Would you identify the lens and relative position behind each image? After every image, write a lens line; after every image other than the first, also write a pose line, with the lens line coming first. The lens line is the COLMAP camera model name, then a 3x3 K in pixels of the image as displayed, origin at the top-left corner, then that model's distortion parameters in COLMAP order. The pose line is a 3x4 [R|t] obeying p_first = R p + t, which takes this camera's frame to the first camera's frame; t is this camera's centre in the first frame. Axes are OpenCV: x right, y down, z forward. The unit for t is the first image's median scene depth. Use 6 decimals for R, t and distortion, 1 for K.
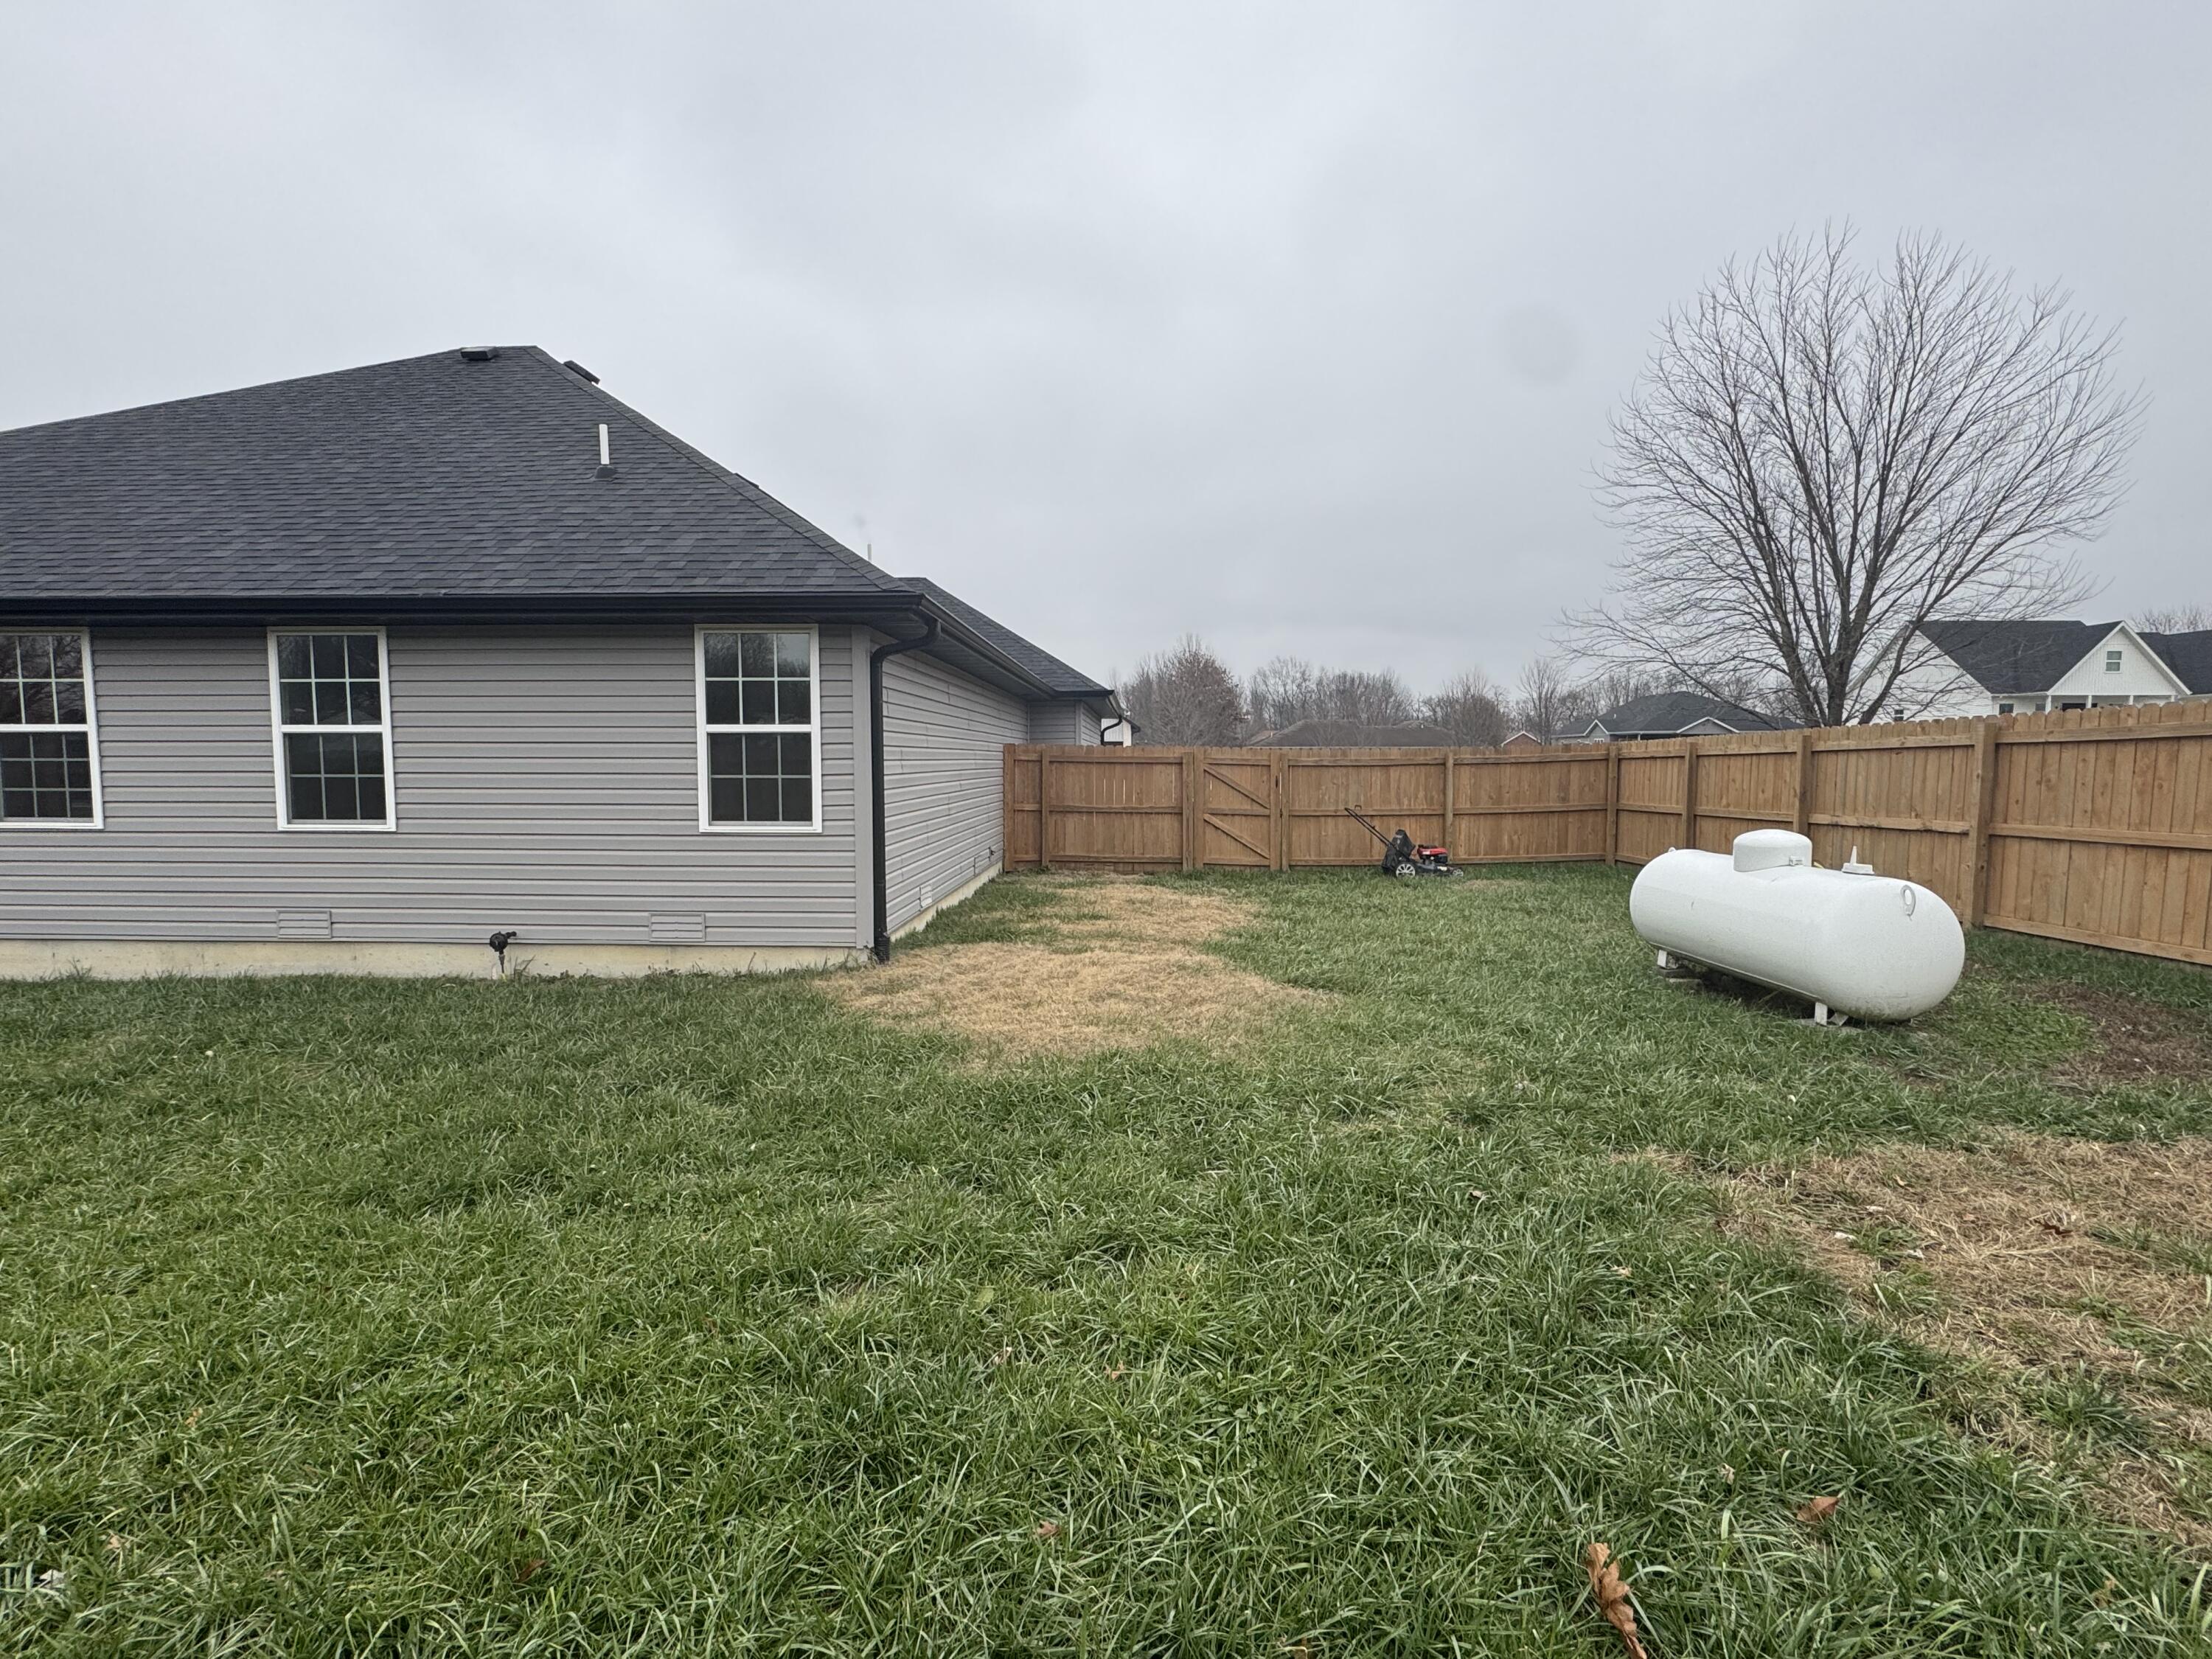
lens RADIAL K [[1019.4, 0, 1078.9], [0, 1019.4, 860.4], [0, 0, 1]] dist [-0.001827, -0.000163]
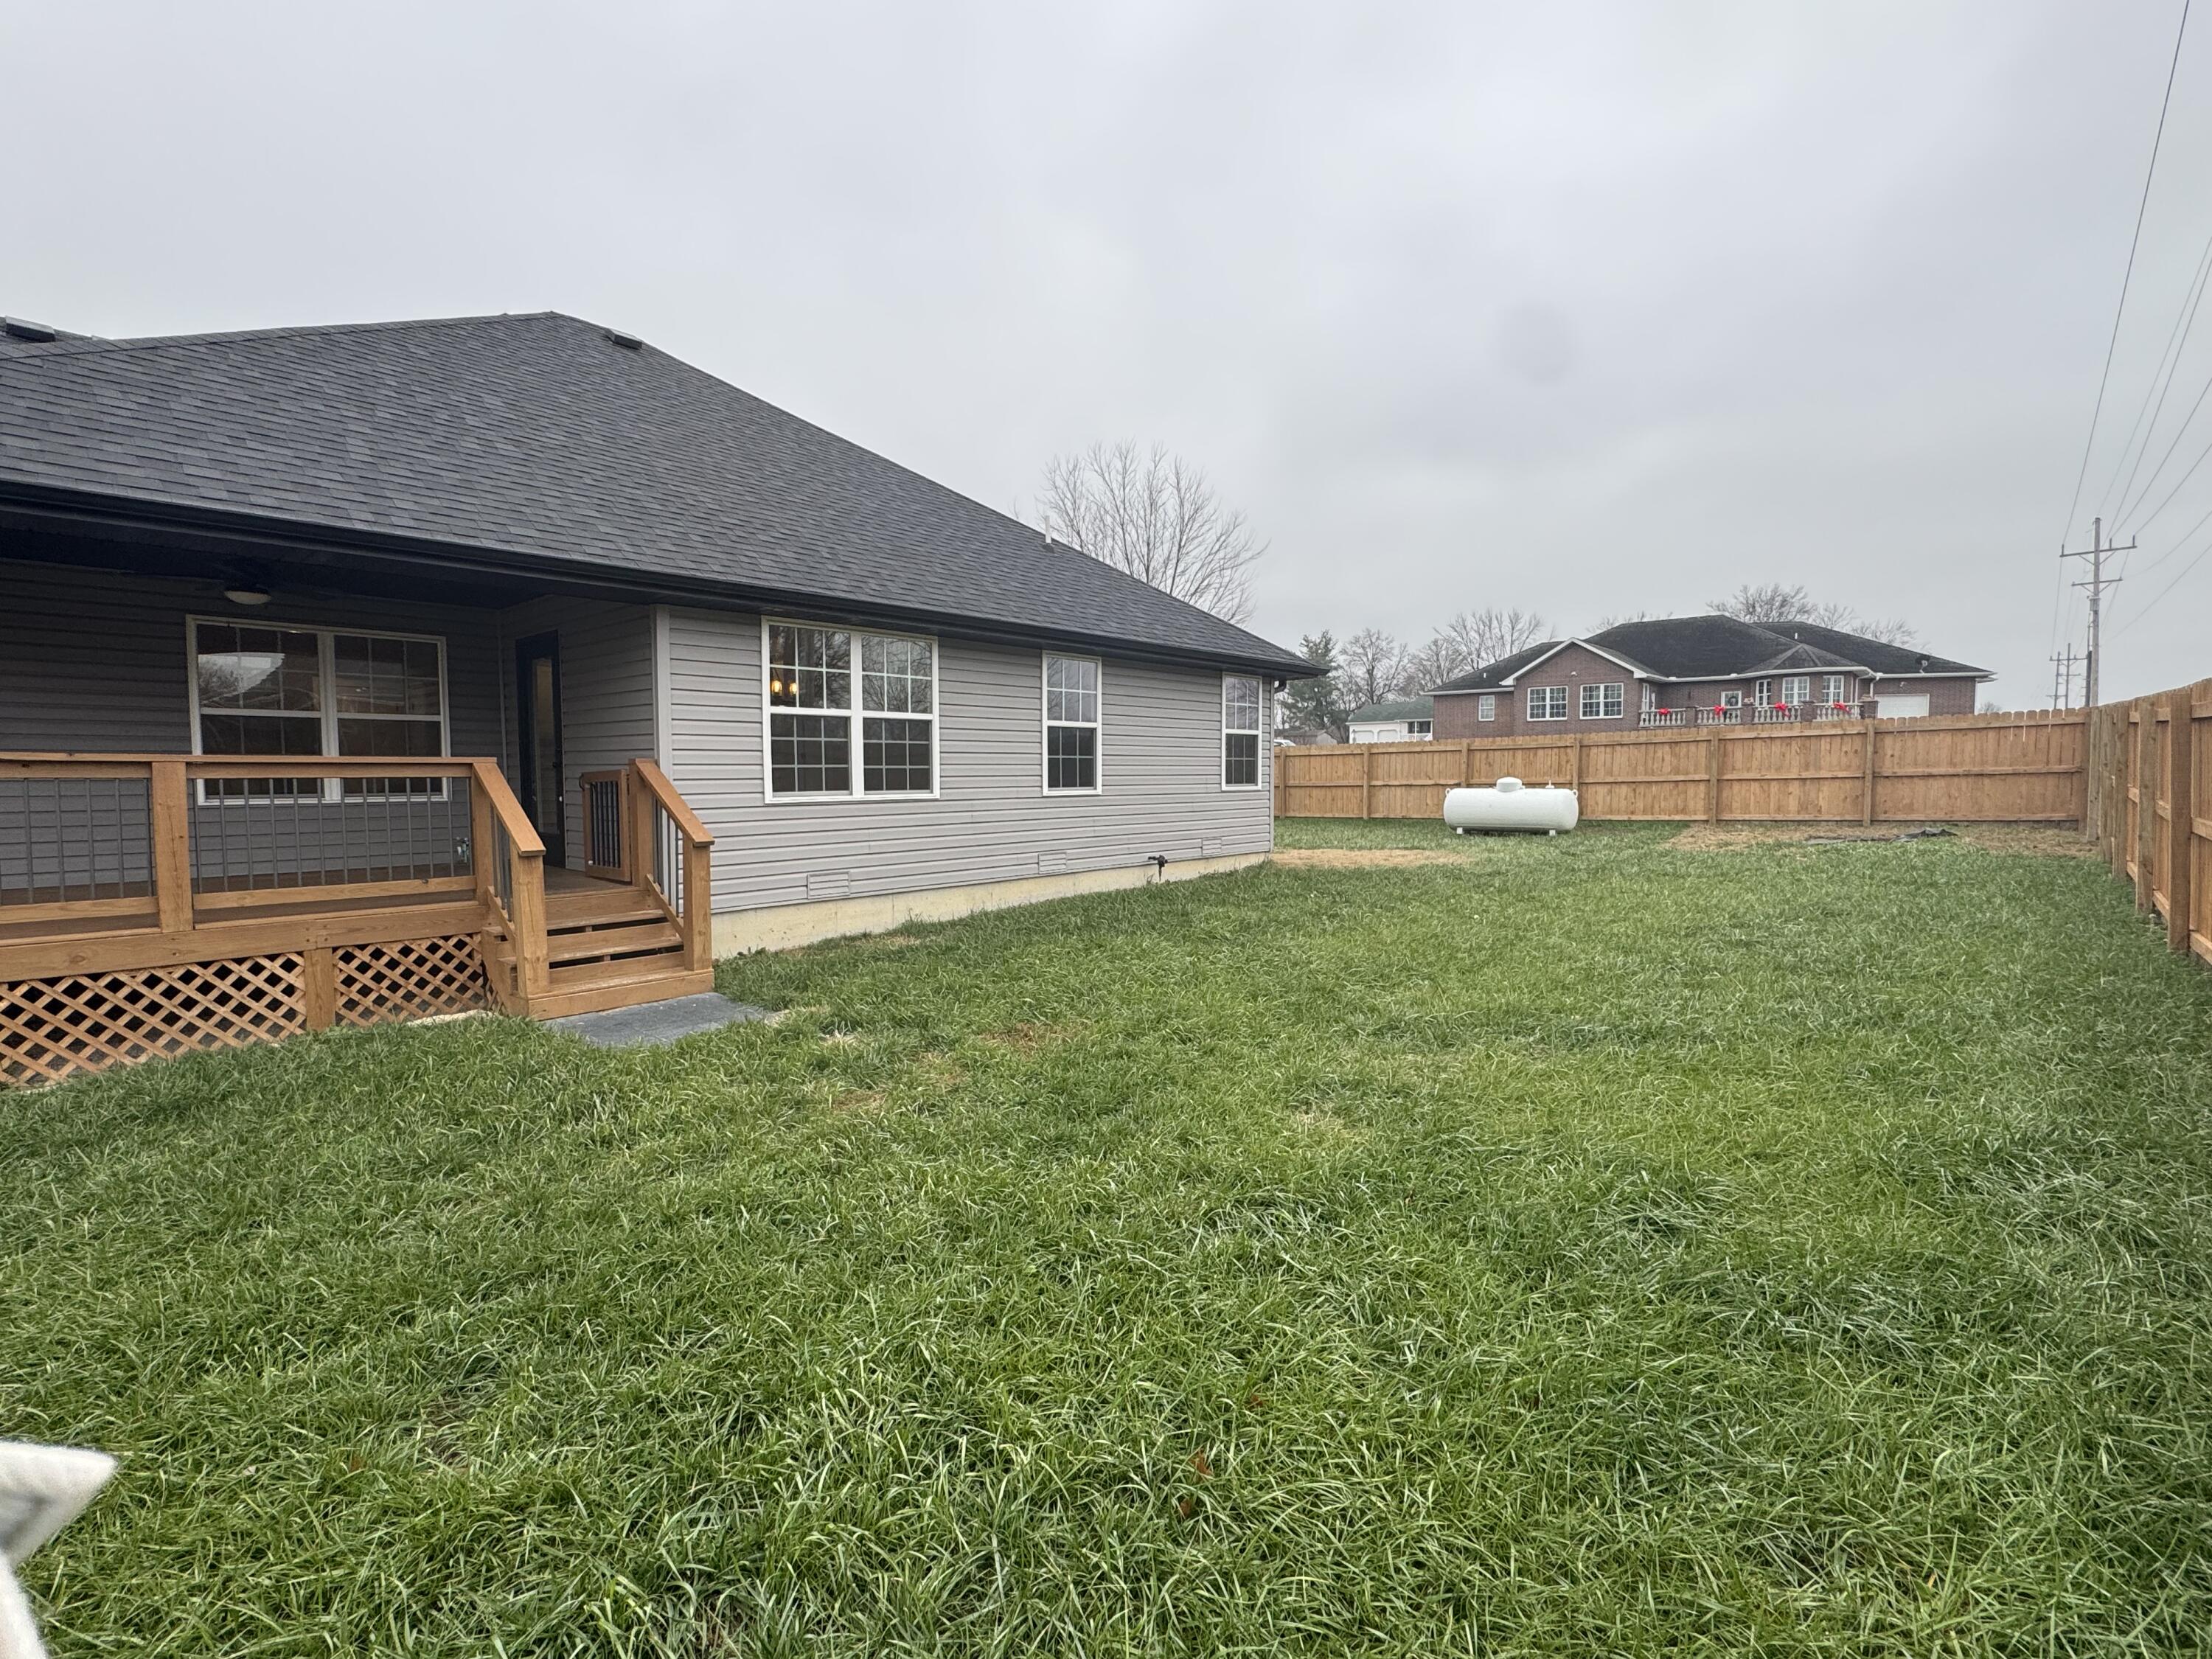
lens RADIAL K [[1019.4, 0, 1104.1], [0, 1019.4, 826.4], [0, 0, 1]] dist [-0.001827, -0.000163]
pose [[0.614443, -0.047584, 0.787525, -1.827529], [0.061880, 0.998011, 0.012022, 0.000649], [-0.786531, 0.041345, 0.616165, 0.079008]]
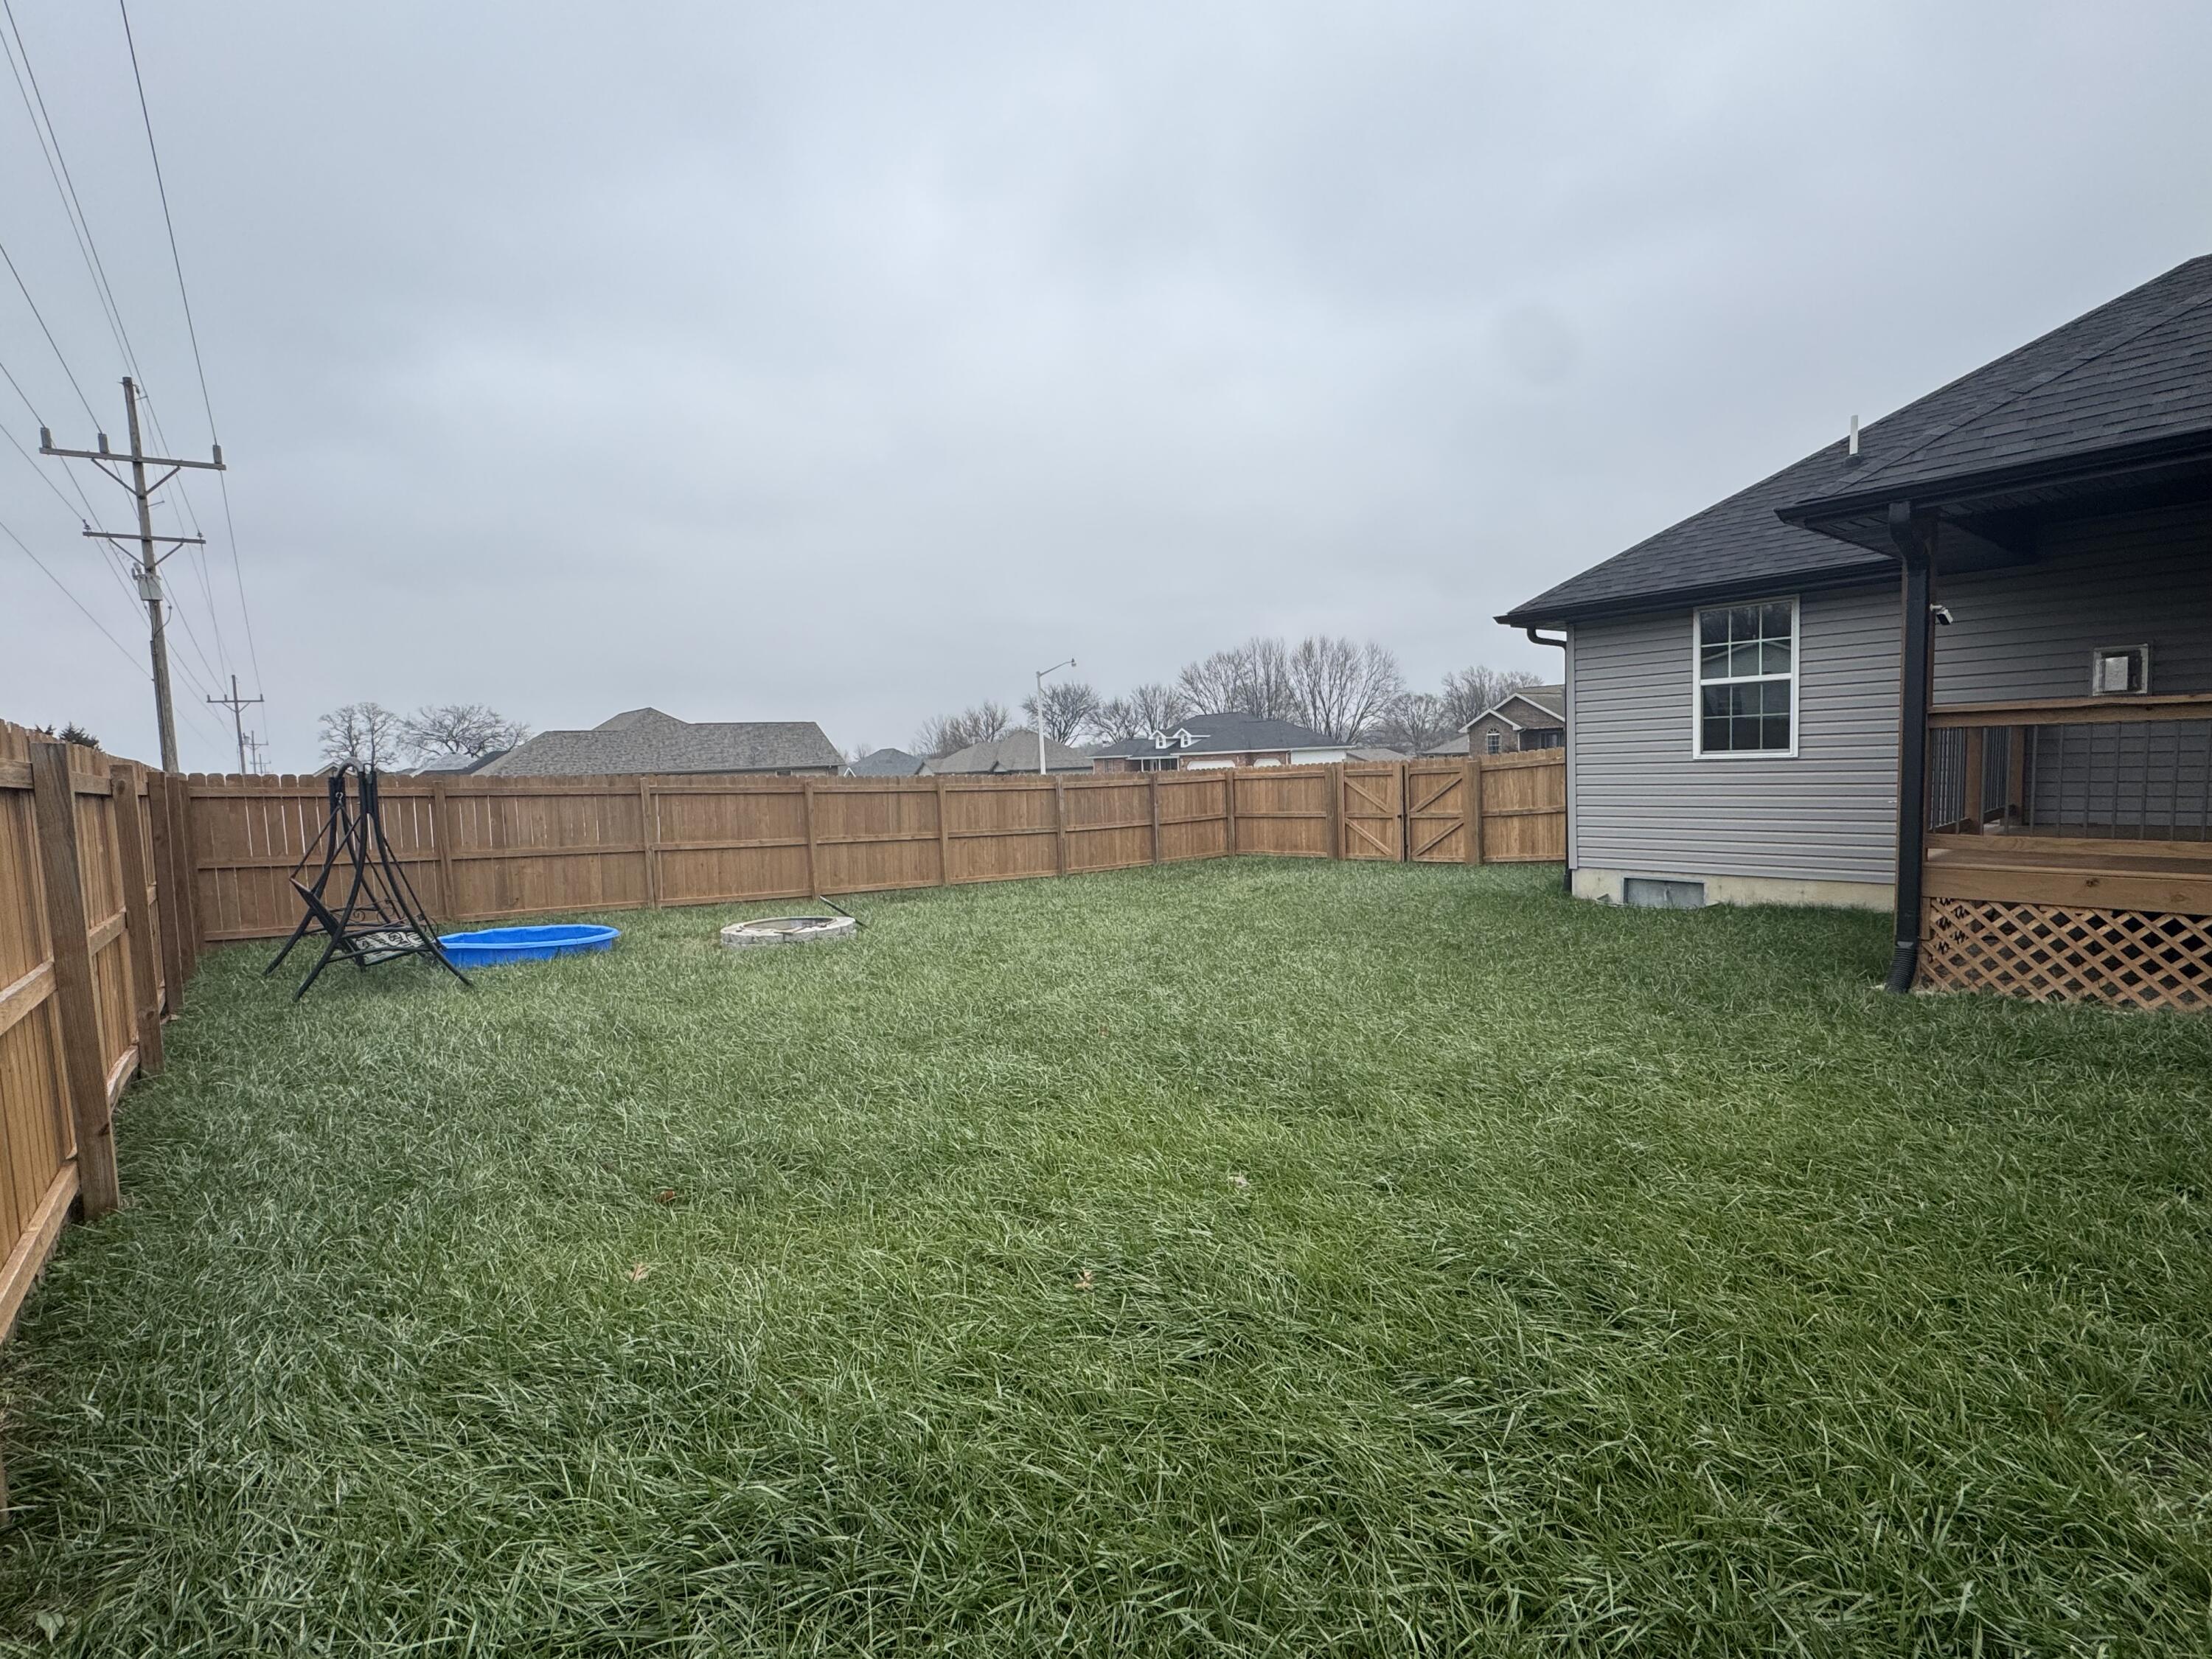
lens RADIAL K [[1019.4, 0, 1104.8], [0, 1019.4, 835.4], [0, 0, 1]] dist [-0.001827, -0.000163]
pose [[0.689357, 0.022623, -0.724068, -1.721141], [-0.007939, 0.999688, 0.023677, 0.001468], [0.724378, -0.010574, 0.689322, 0.034915]]
